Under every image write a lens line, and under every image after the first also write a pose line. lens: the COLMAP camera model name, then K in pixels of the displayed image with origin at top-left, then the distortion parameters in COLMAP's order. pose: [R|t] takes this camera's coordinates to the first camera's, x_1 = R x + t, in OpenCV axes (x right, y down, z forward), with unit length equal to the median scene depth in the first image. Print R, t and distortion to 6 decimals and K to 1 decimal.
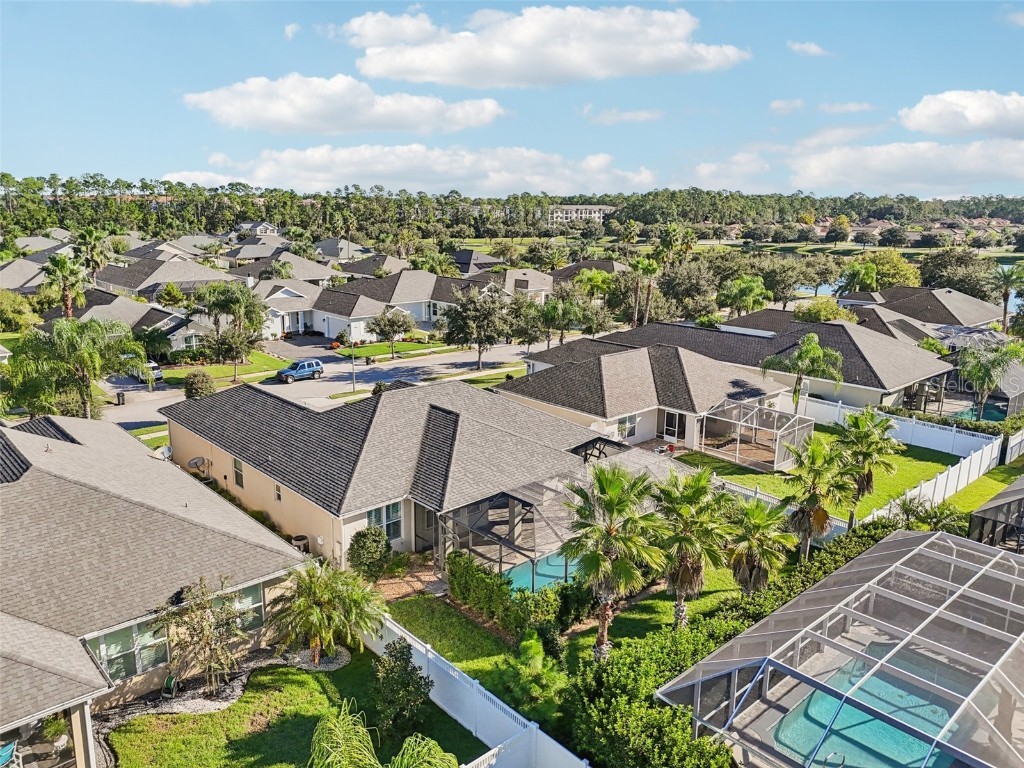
lens RADIAL K [[746.9, 0, 508.9], [0, 746.9, 382.6], [0, 0, 1]] dist [0.044421, -0.036693]
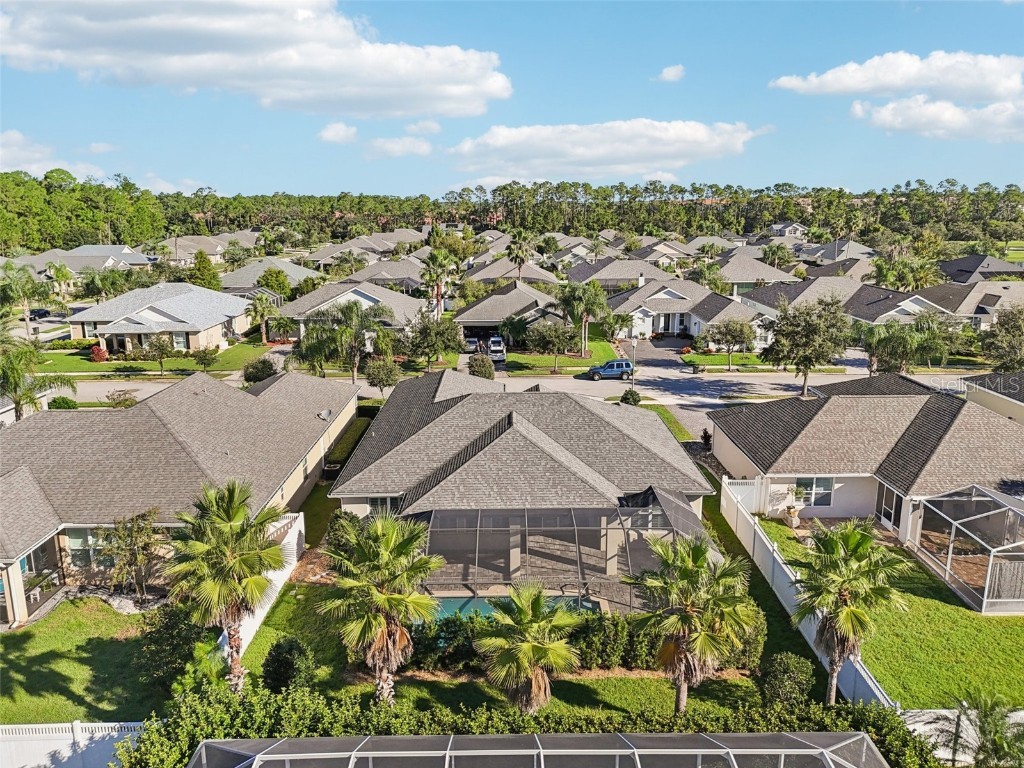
lens RADIAL K [[746.9, 0, 508.9], [0, 746.9, 382.6], [0, 0, 1]] dist [0.044421, -0.036693]
pose [[0.746216, 0.139047, -0.651021, 0.210683], [-0.139833, 0.988865, 0.050925, -0.023419], [0.650853, 0.053033, 0.757350, 0.112324]]
